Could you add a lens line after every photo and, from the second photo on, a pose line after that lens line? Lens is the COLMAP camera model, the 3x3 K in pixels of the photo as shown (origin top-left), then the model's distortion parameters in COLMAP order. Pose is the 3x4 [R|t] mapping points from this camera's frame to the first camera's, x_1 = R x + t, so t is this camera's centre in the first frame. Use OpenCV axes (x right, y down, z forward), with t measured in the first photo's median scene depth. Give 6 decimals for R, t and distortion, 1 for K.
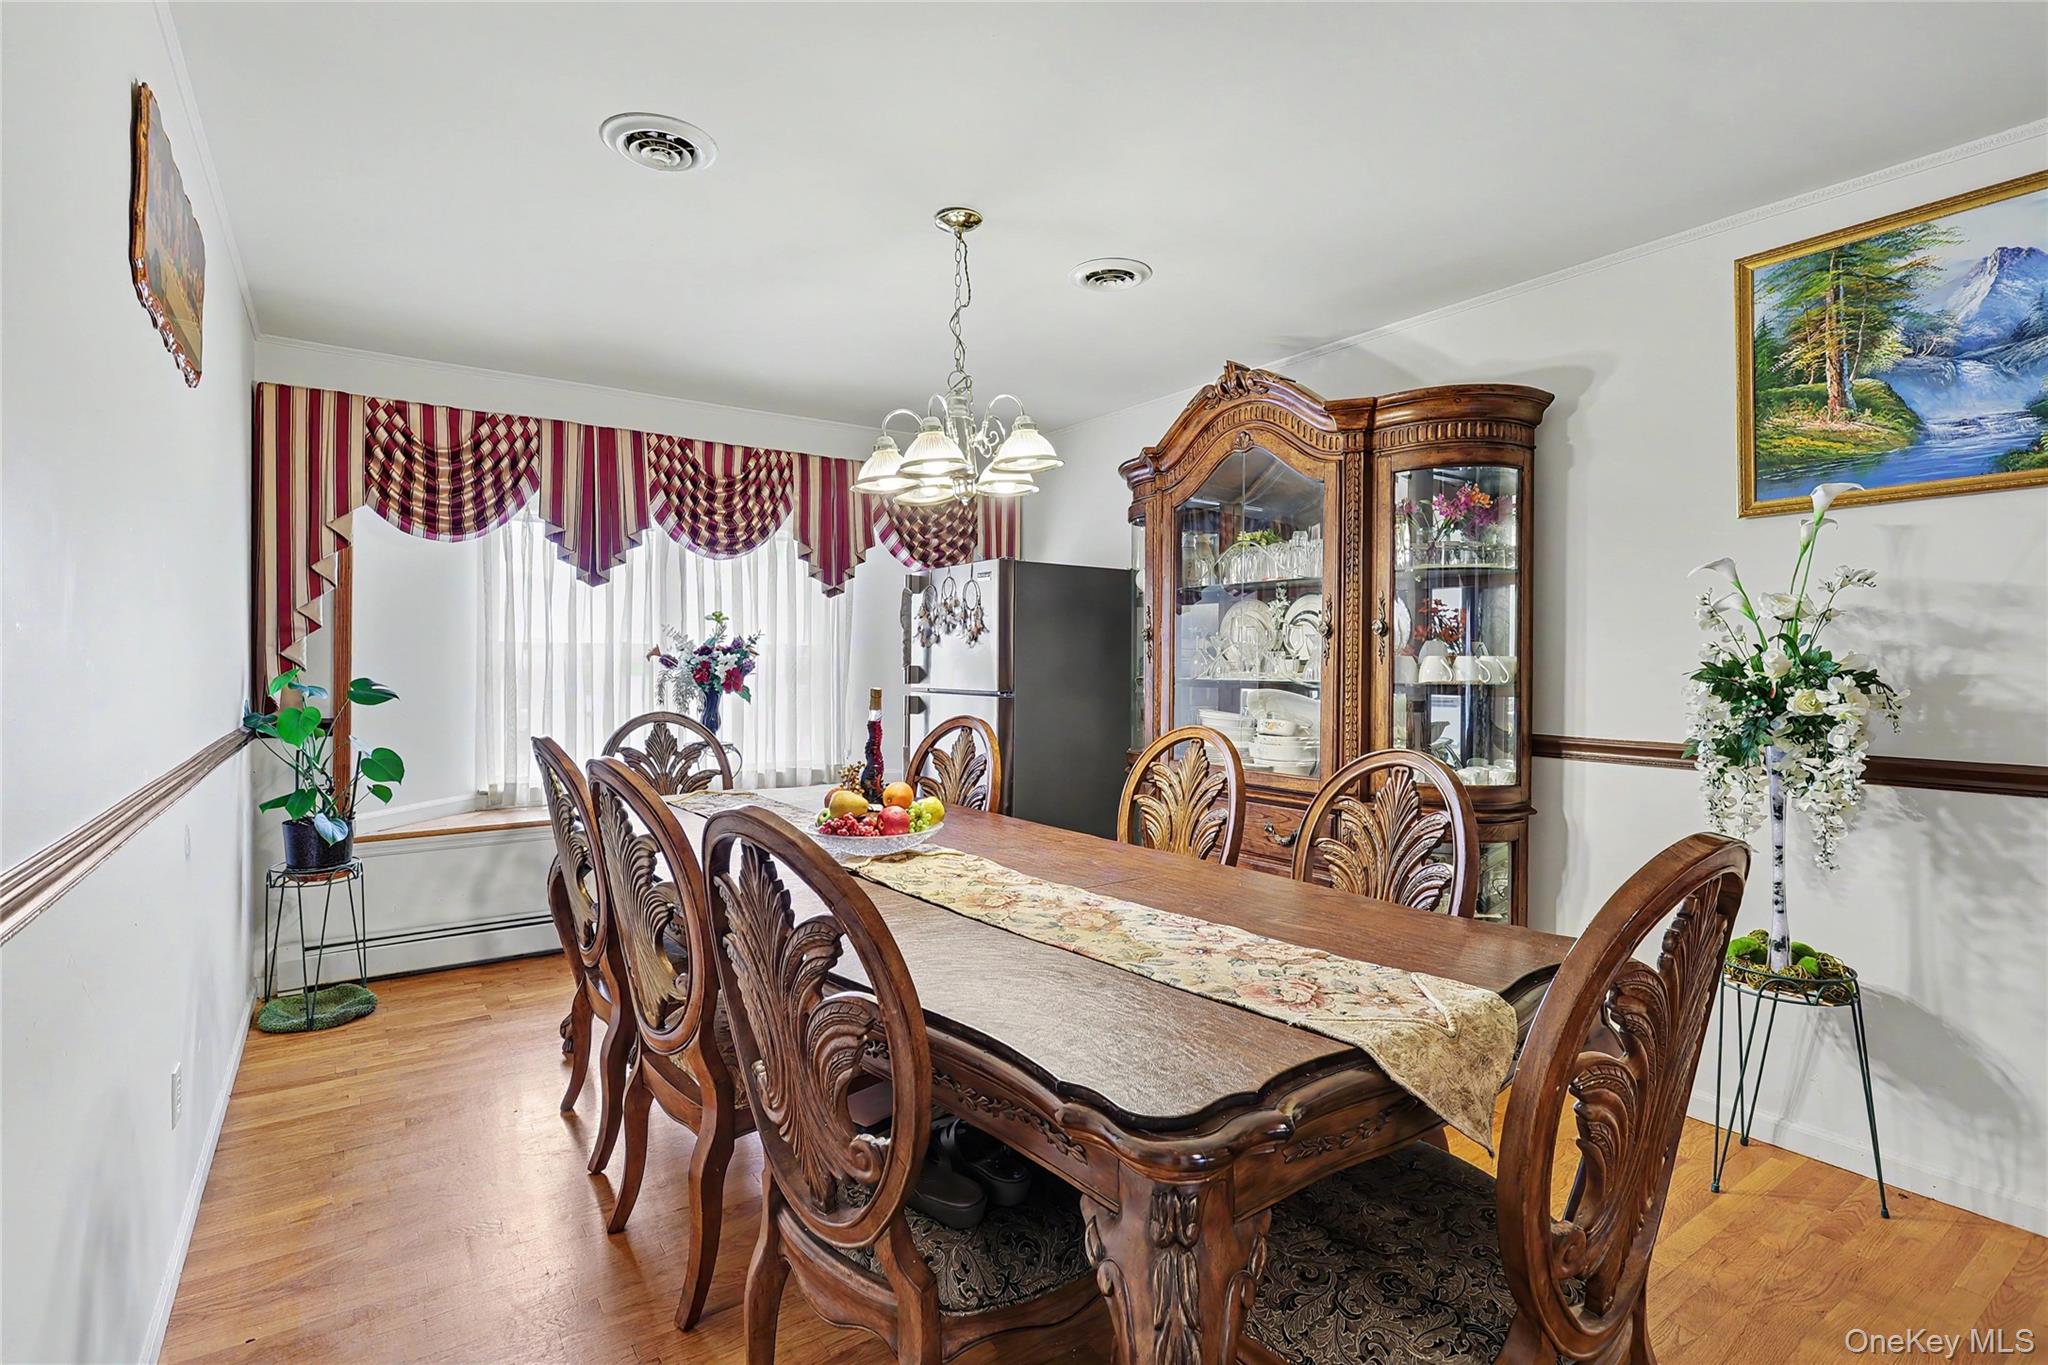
lens RADIAL K [[983.5, 0, 1016.6], [0, 983.5, 662.6], [0, 0, 1]] dist [-0.008844, 0.001385]
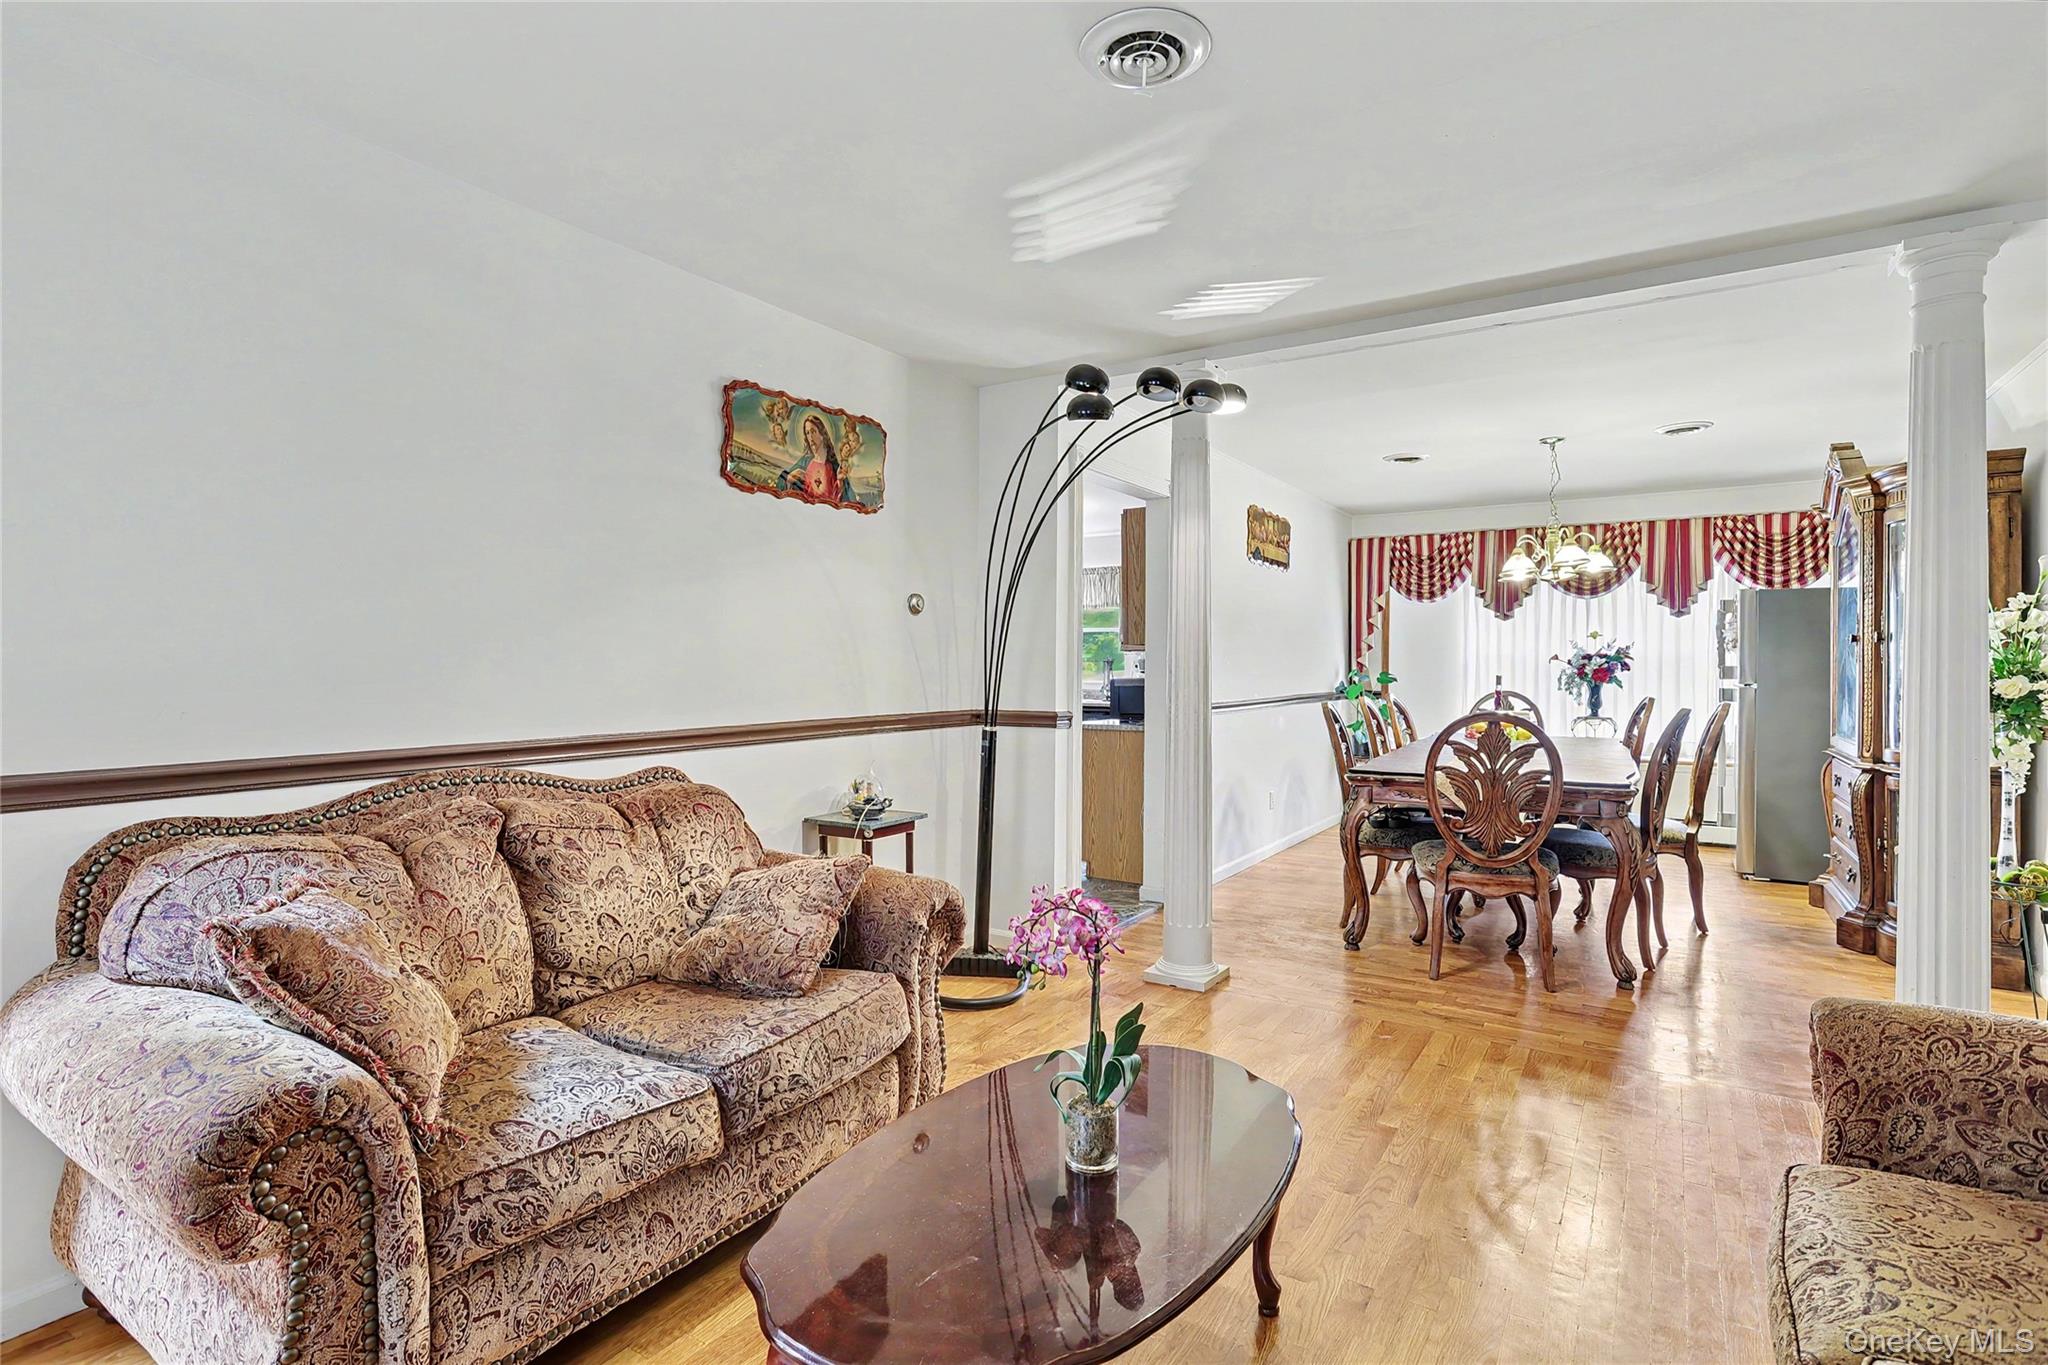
lens RADIAL K [[983.5, 0, 1016.6], [0, 983.5, 662.6], [0, 0, 1]] dist [-0.008844, 0.001385]
pose [[0.379160, -0.003715, -0.925324, 0.919966], [0.001324, 0.999993, -0.003473, 0.002073], [0.925330, 0.000092, 0.379163, -0.506854]]
